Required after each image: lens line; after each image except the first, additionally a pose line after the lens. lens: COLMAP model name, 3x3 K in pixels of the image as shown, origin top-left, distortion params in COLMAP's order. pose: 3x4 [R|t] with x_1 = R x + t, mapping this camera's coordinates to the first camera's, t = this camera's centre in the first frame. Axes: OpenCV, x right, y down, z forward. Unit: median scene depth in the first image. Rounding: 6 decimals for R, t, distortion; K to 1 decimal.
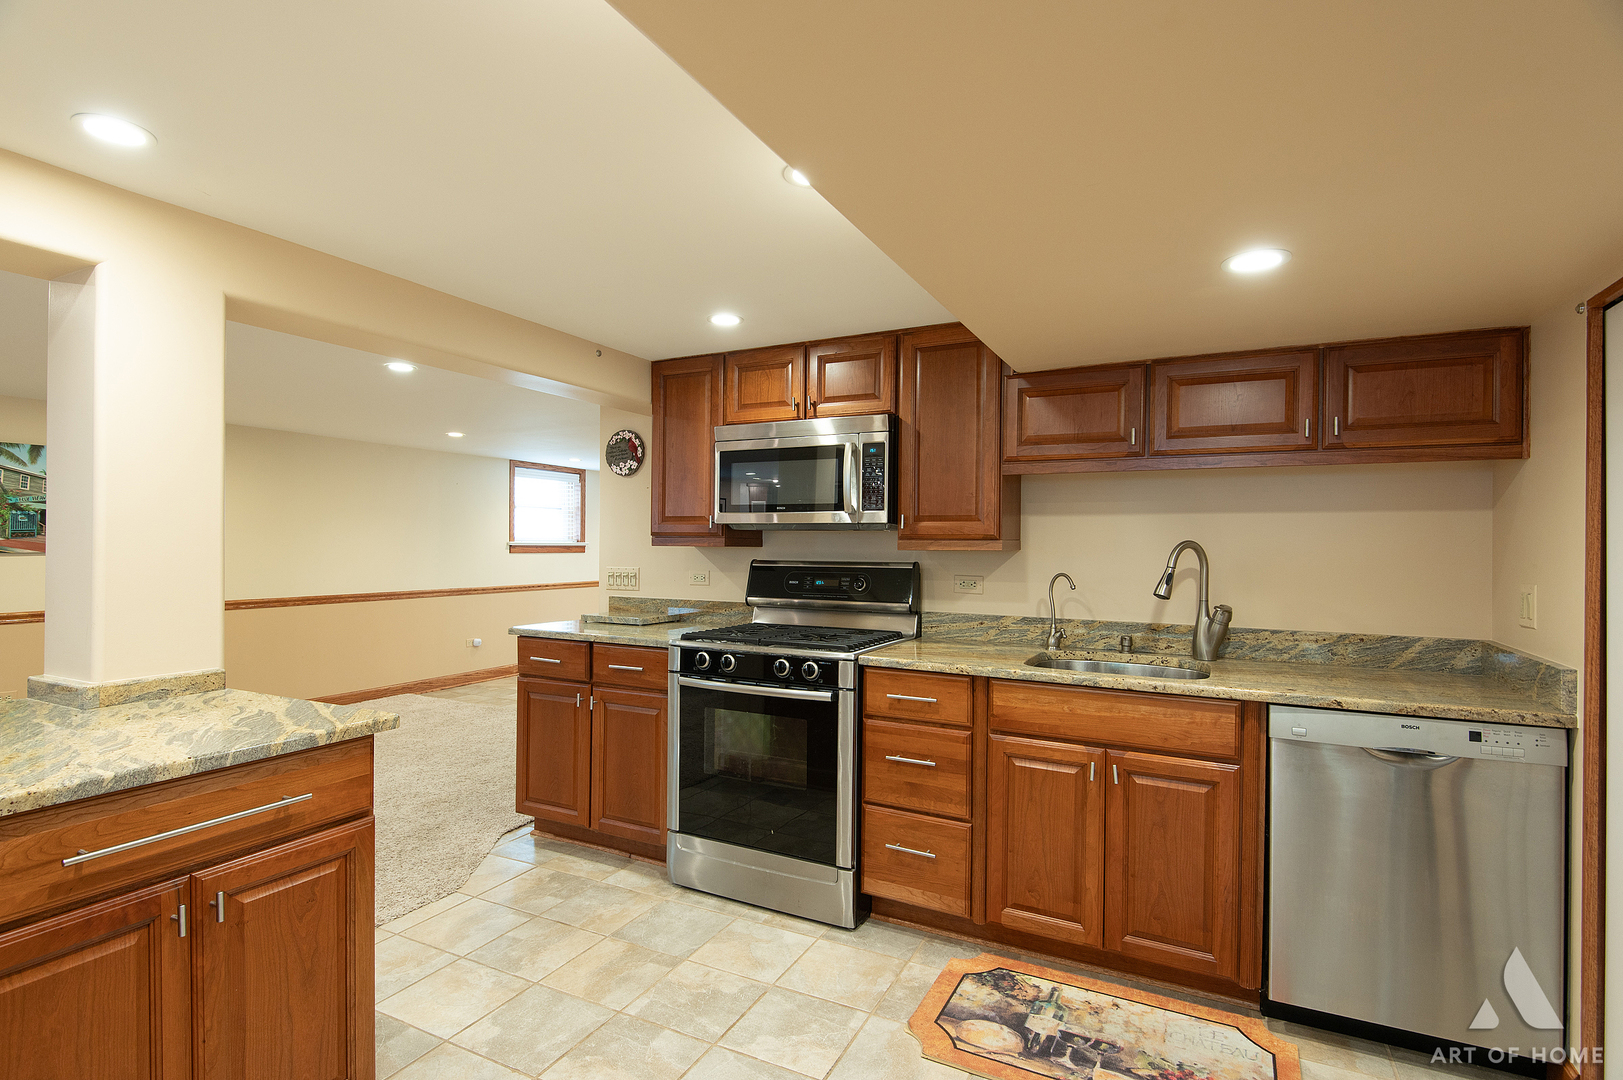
lens RADIAL K [[788.2, 0, 797.2], [0, 788.2, 543.0], [0, 0, 1]] dist [0.003007, -0.010970]
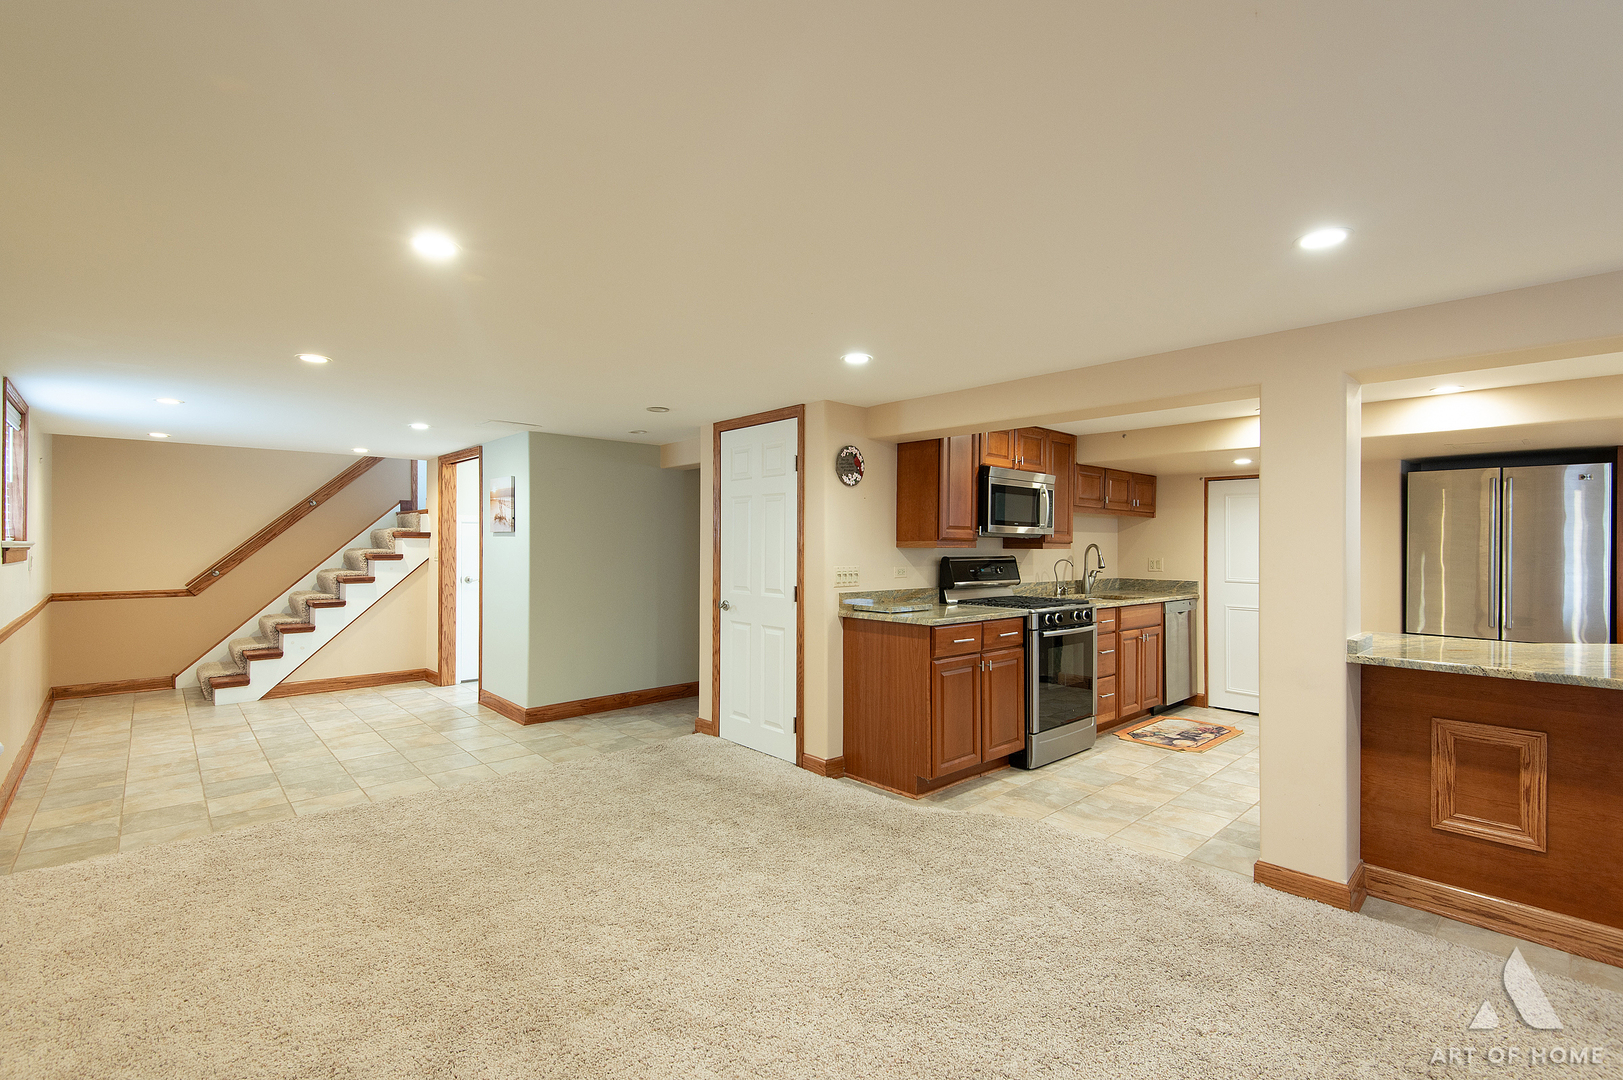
lens RADIAL K [[733.7, 0, 805.9], [0, 733.7, 541.1], [0, 0, 1]] dist [0.020376, -0.010870]
pose [[0.334050, -0.001341, 0.942555, -1.855167], [-0.006241, 0.999974, 0.003634, -0.014008], [-0.942535, -0.007097, 0.334033, 1.057979]]
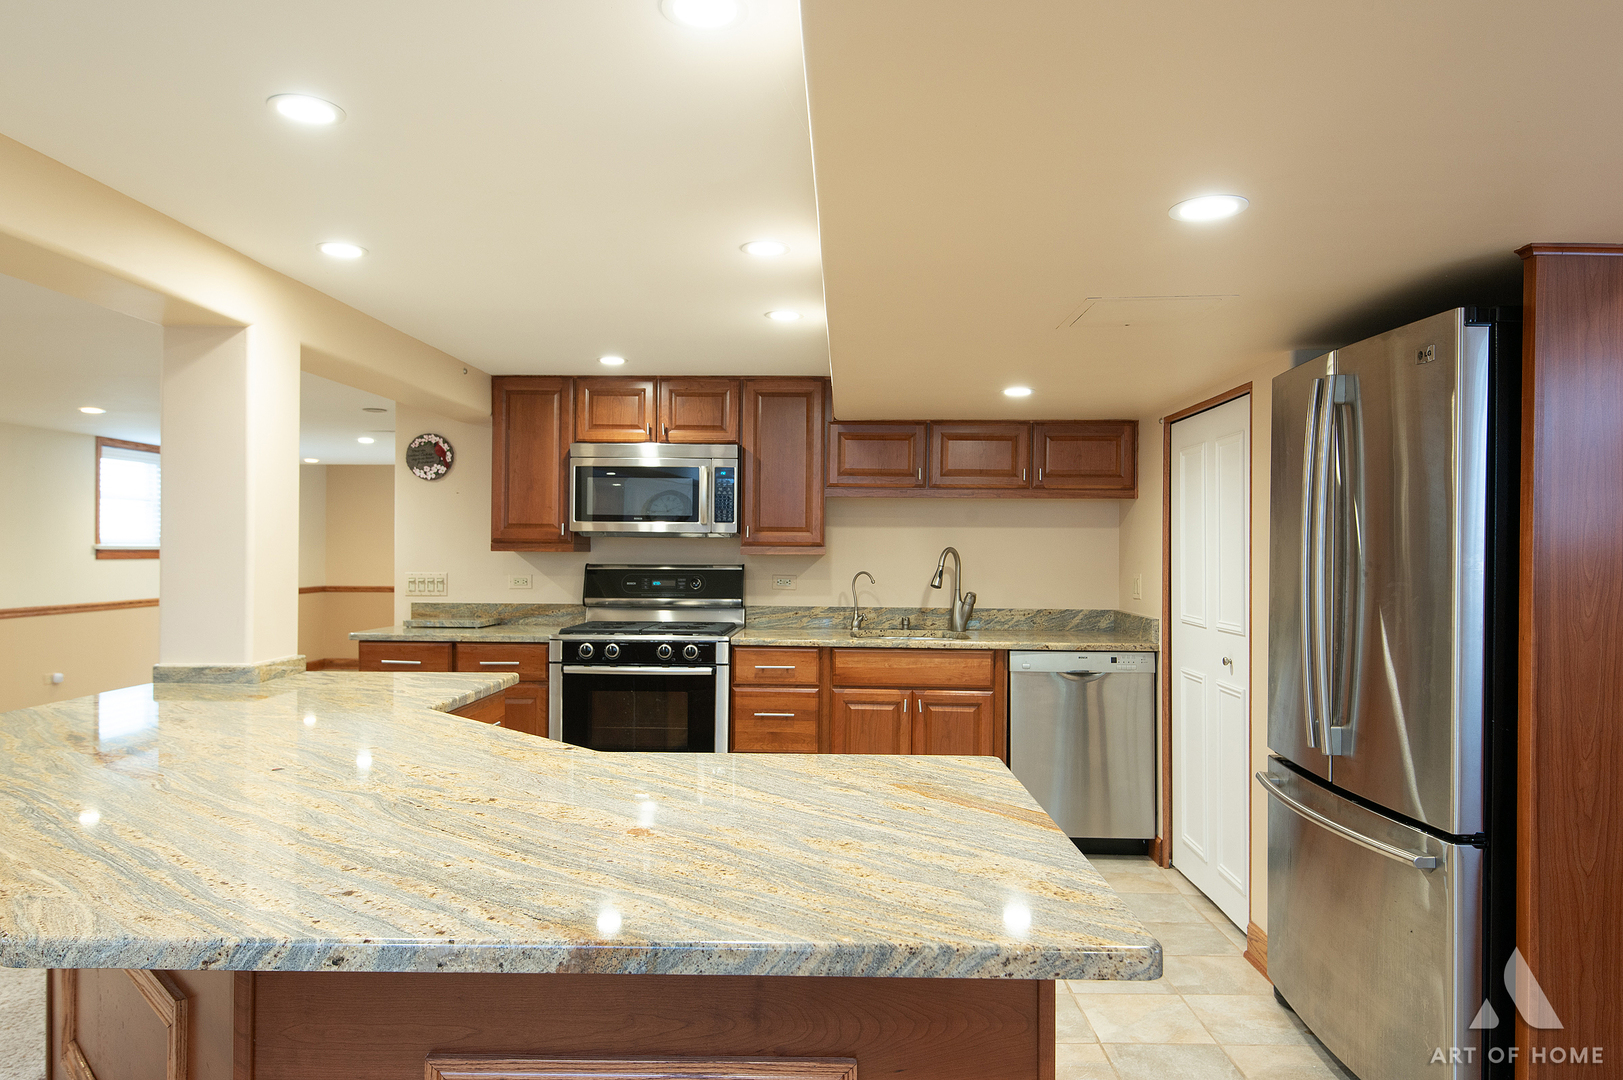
lens RADIAL K [[1046.2, 0, 797.7], [0, 1046.2, 548.1], [0, 0, 1]] dist [0.015775, -0.001757]
pose [[0.904061, -0.001246, 0.427402, -0.543924], [-0.000675, 0.999990, 0.004344, -0.009238], [-0.427404, -0.004216, 0.904051, -0.571952]]
